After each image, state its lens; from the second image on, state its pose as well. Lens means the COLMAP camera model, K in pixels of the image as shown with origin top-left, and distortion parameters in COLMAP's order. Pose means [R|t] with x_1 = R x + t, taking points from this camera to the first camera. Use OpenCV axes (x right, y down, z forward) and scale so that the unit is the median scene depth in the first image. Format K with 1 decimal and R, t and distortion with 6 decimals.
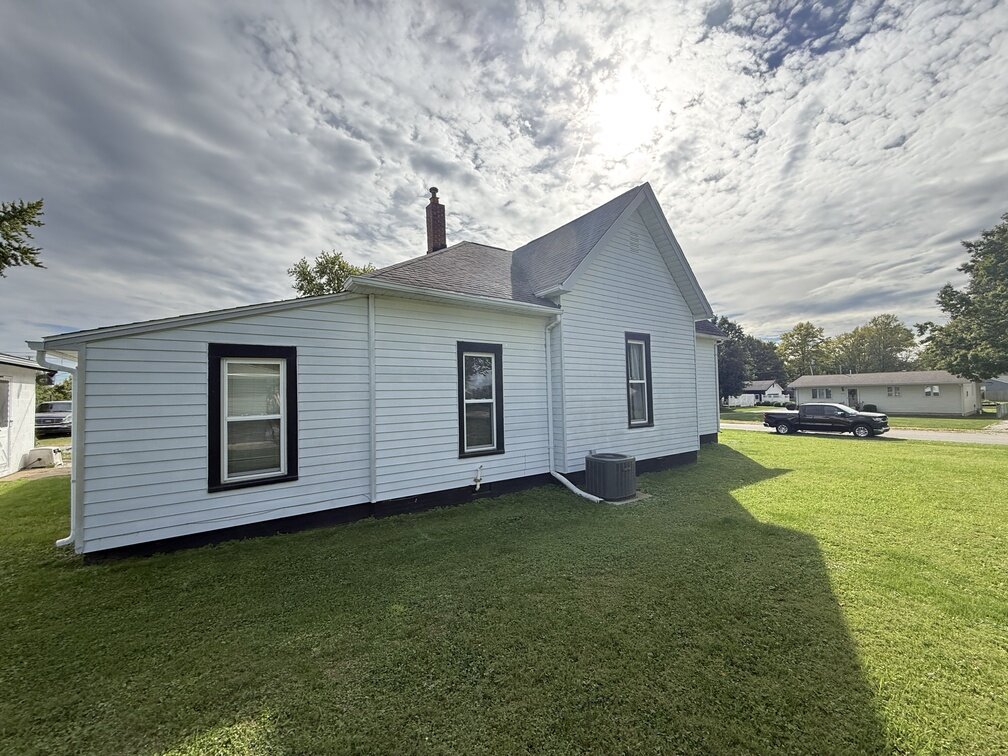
lens RADIAL K [[398.8, 0, 501.4], [0, 398.8, 376.3], [0, 0, 1]] dist [-0.000870, -0.000336]
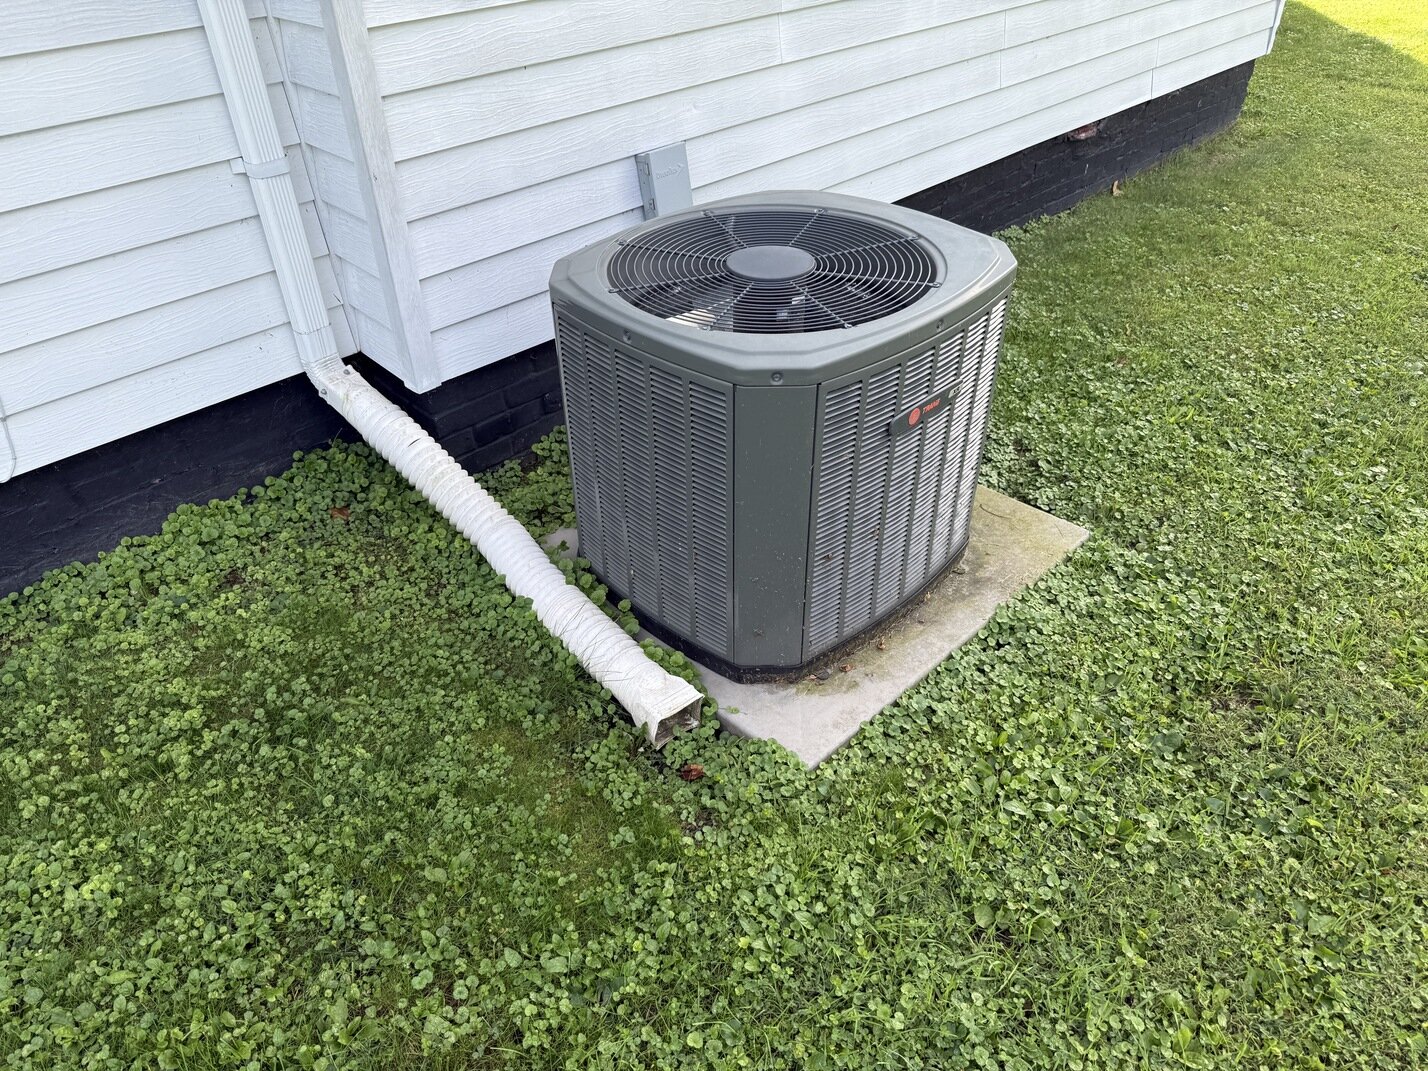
lens RADIAL K [[962.5, 0, 714.0], [0, 962.5, 535.5], [0, 0, 1]] dist [0.005314, 0.001510]
pose [[0.980855, -0.109123, 0.161294, 0.232057], [-0.014180, 0.786036, 0.618019, 0.114264], [-0.194223, -0.608474, 0.769439, 0.864570]]
